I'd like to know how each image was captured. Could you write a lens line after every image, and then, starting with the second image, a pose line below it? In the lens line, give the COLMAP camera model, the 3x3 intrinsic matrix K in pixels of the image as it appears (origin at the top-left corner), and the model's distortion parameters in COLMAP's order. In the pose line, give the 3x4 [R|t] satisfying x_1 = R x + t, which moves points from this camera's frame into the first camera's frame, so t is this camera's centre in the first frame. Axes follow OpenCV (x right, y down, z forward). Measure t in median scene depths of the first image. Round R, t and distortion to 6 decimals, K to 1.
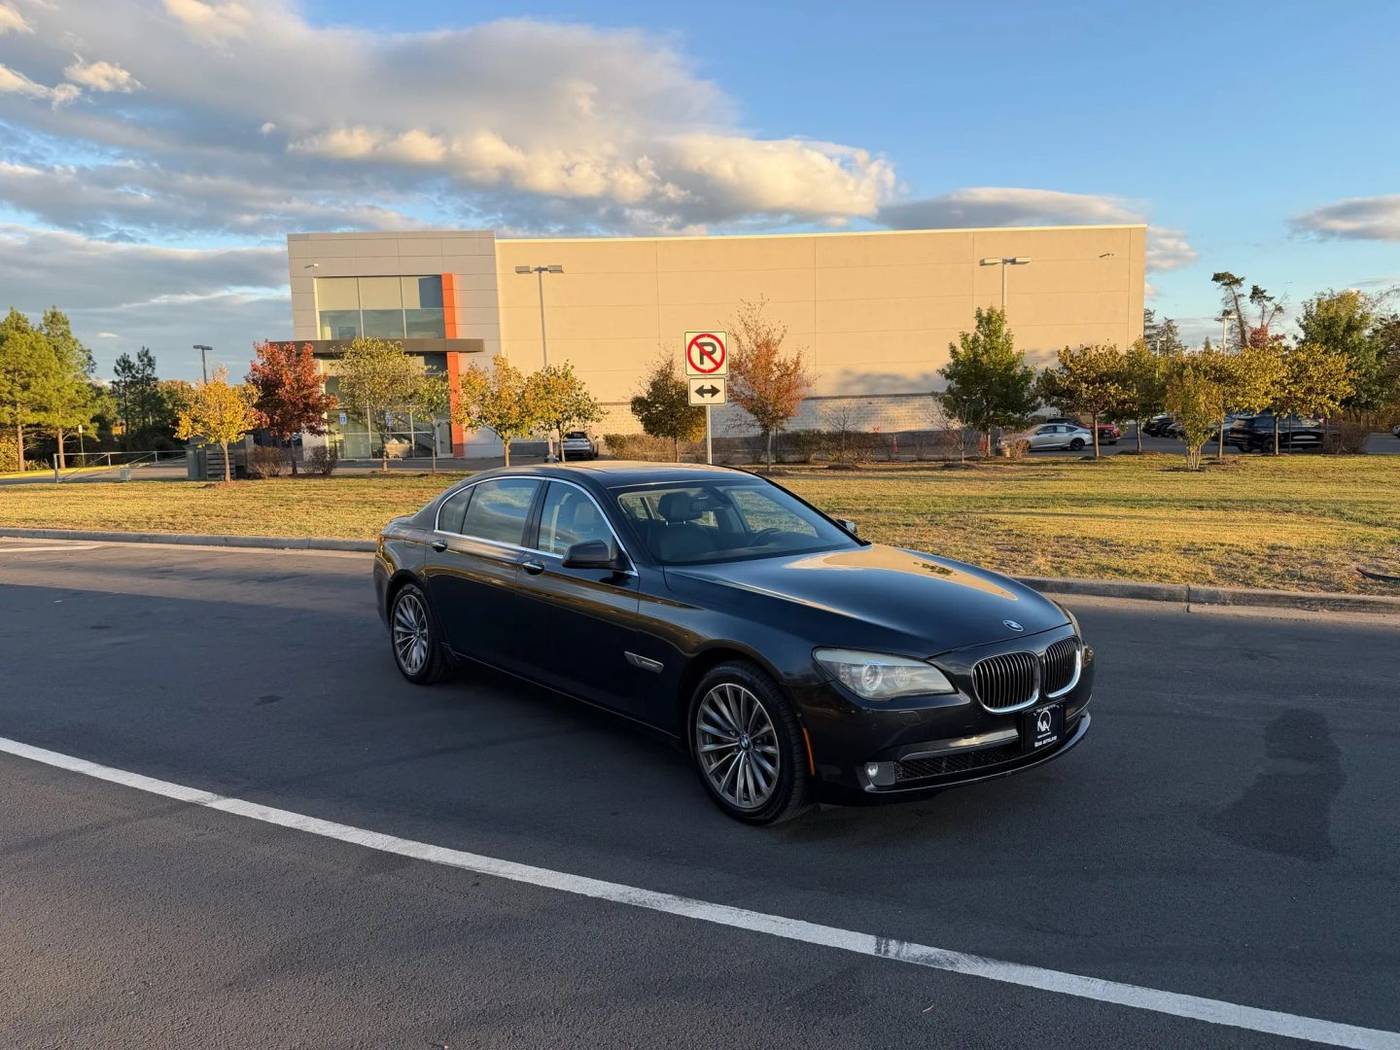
lens RADIAL K [[1070.0, 0, 704.7], [0, 1070.0, 490.9], [0, 0, 1]] dist [0.051381, -0.080014]
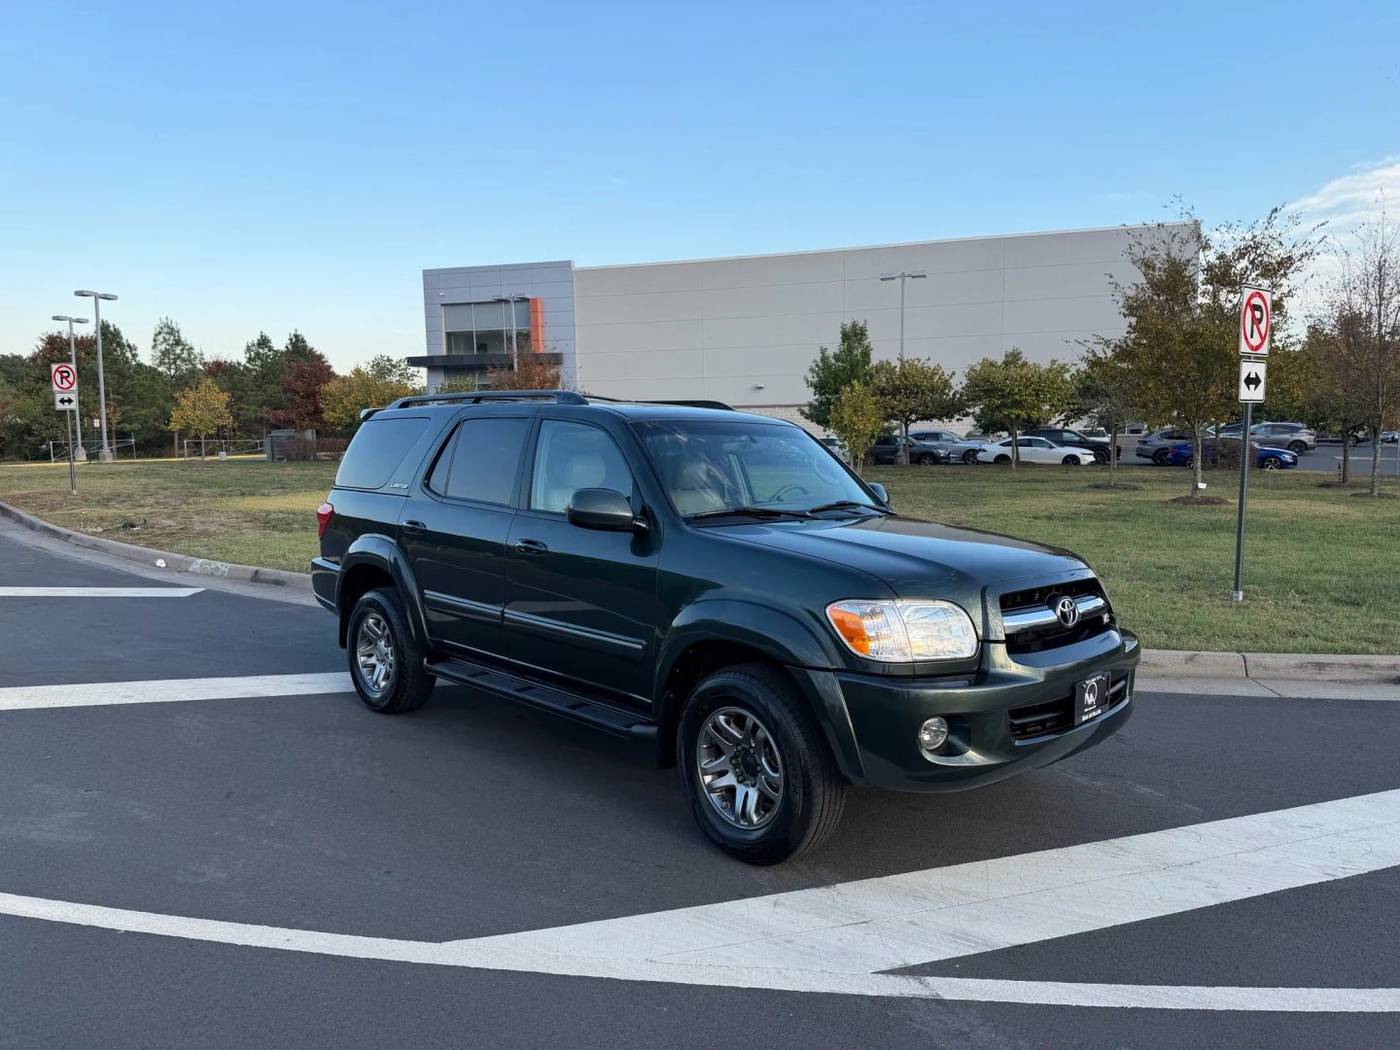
lens RADIAL K [[1070.0, 0, 685.1], [0, 1070.0, 524.4], [0, 0, 1]] dist [0.051381, -0.080014]
pose [[0.920447, 0.052055, -0.387385, 0.387450], [-0.040041, 0.998436, 0.039025, -0.003821], [0.388810, -0.020409, 0.921092, -0.037201]]
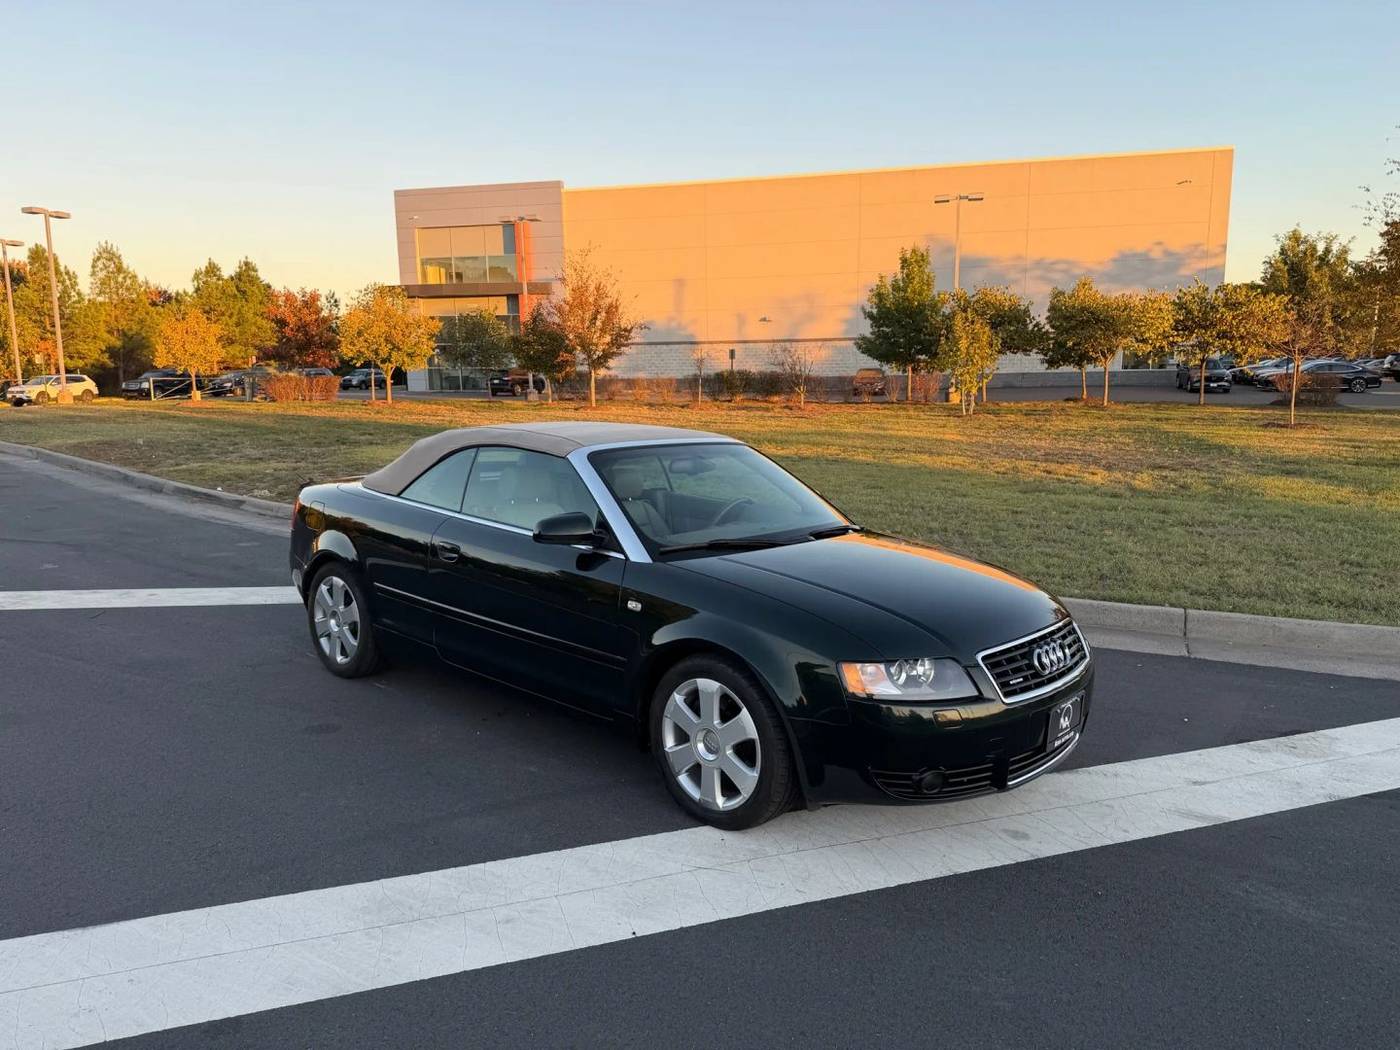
lens RADIAL K [[1070.0, 0, 688.2], [0, 1070.0, 529.7], [0, 0, 1]] dist [0.051381, -0.080014]
pose [[0.949742, 0.062840, -0.306660, 0.281244], [-0.033743, 0.994487, 0.099284, -0.002746], [0.311208, -0.083946, 0.946627, -0.019217]]
